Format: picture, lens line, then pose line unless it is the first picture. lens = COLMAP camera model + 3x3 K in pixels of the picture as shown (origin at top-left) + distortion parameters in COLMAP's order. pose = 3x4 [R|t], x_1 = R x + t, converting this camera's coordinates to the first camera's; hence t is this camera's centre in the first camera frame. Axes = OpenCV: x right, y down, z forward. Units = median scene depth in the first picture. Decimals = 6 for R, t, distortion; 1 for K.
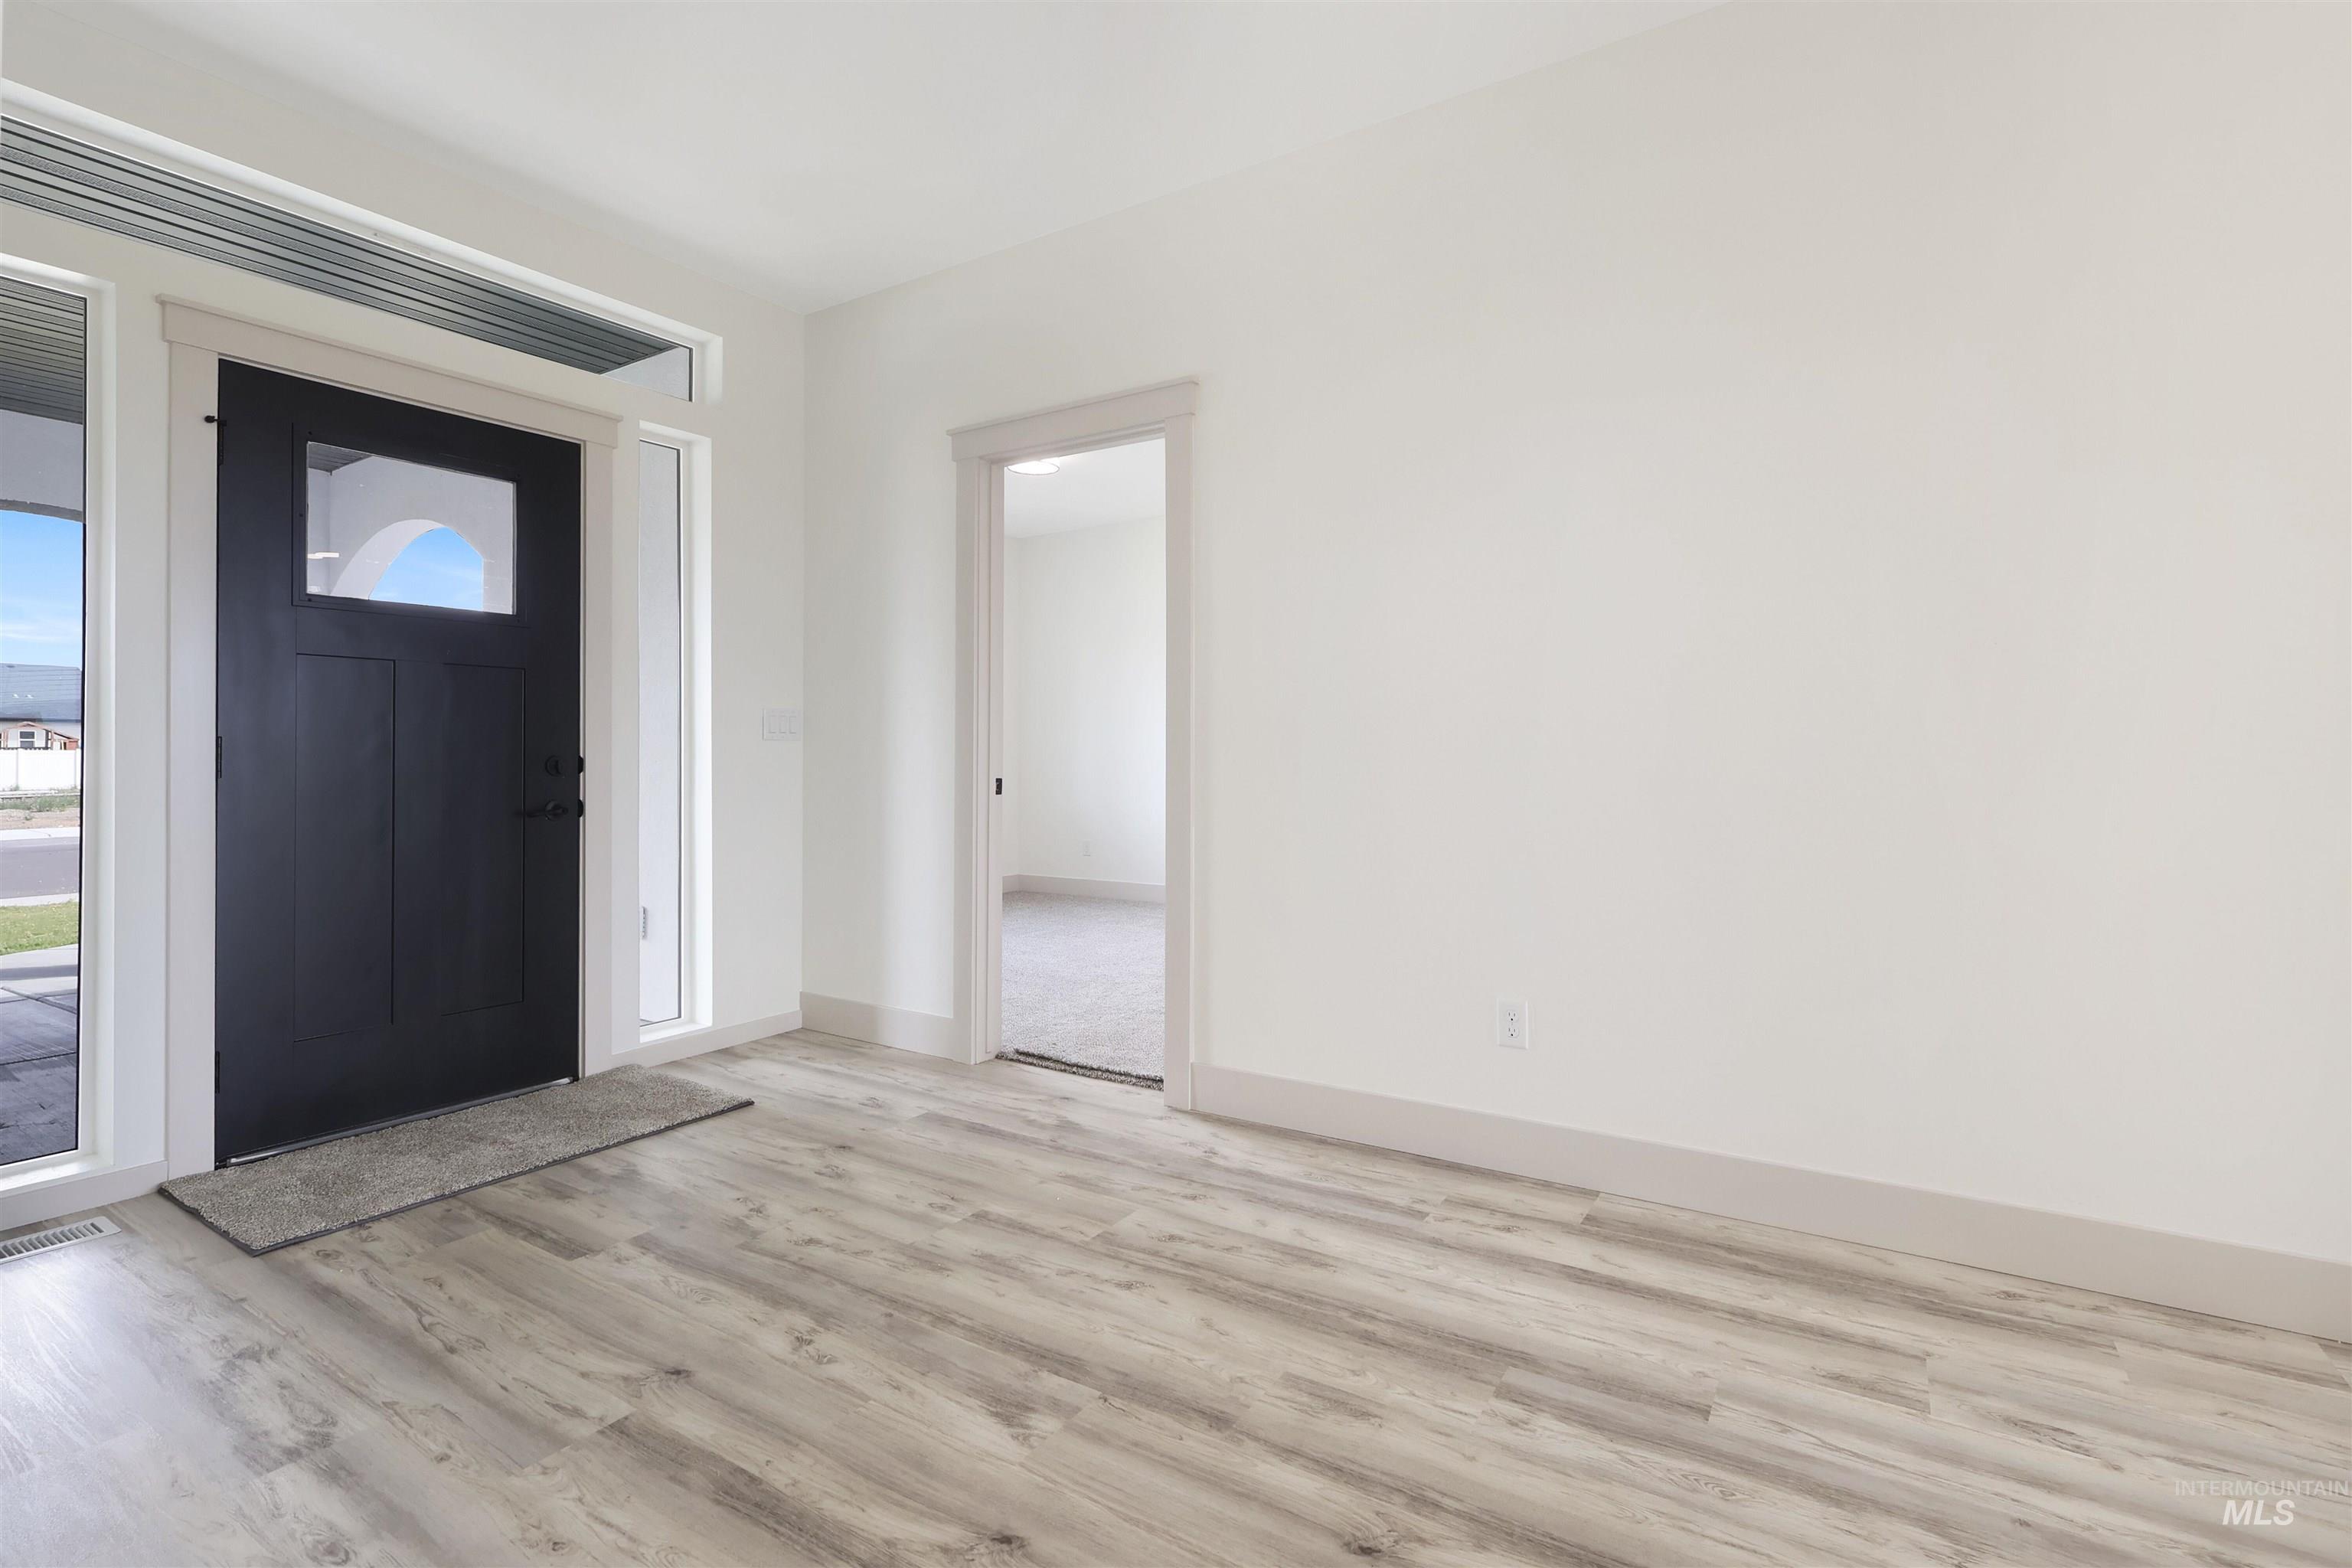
lens RADIAL K [[1095.0, 0, 1159.1], [0, 1095.0, 746.4], [0, 0, 1]] dist [-0.001259, 0.002733]
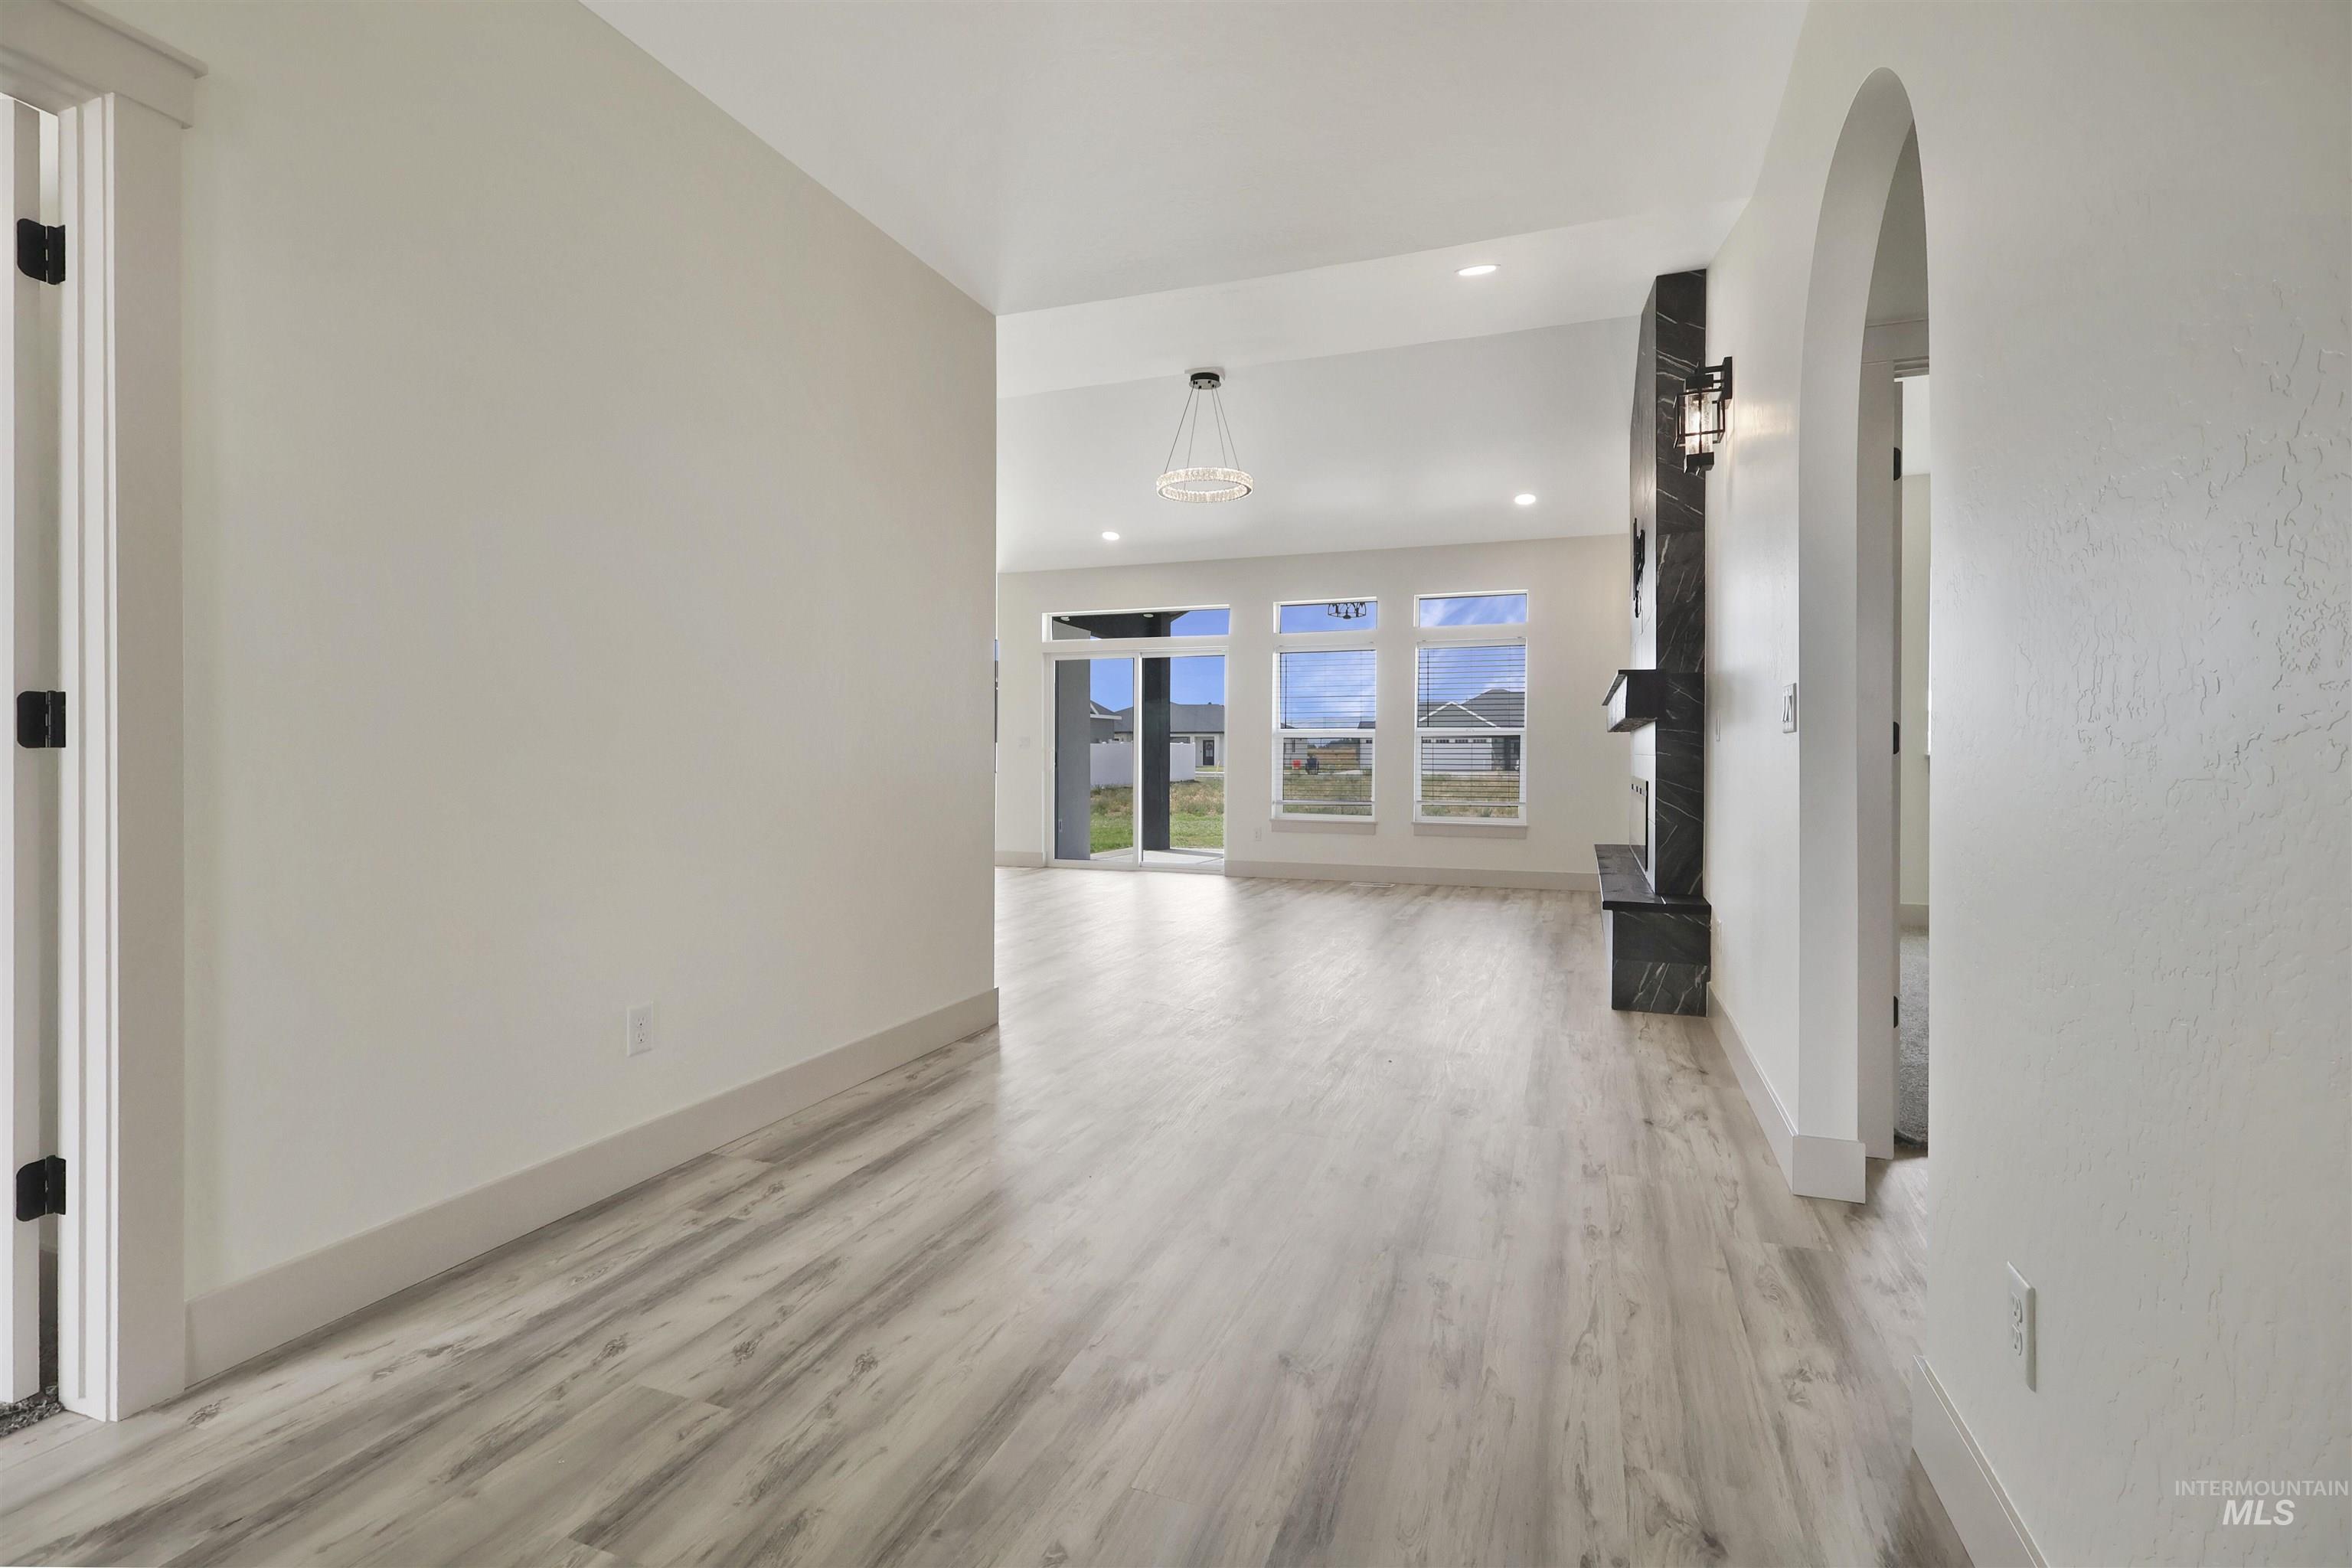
lens RADIAL K [[1095.0, 0, 1166.6], [0, 1095.0, 762.6], [0, 0, 1]] dist [-0.001259, 0.002733]
pose [[-0.213520, -0.003168, 0.976934, -0.847666], [-0.014033, 0.999902, 0.000176, 0.011435], [-0.976838, -0.013672, -0.213543, 0.878914]]
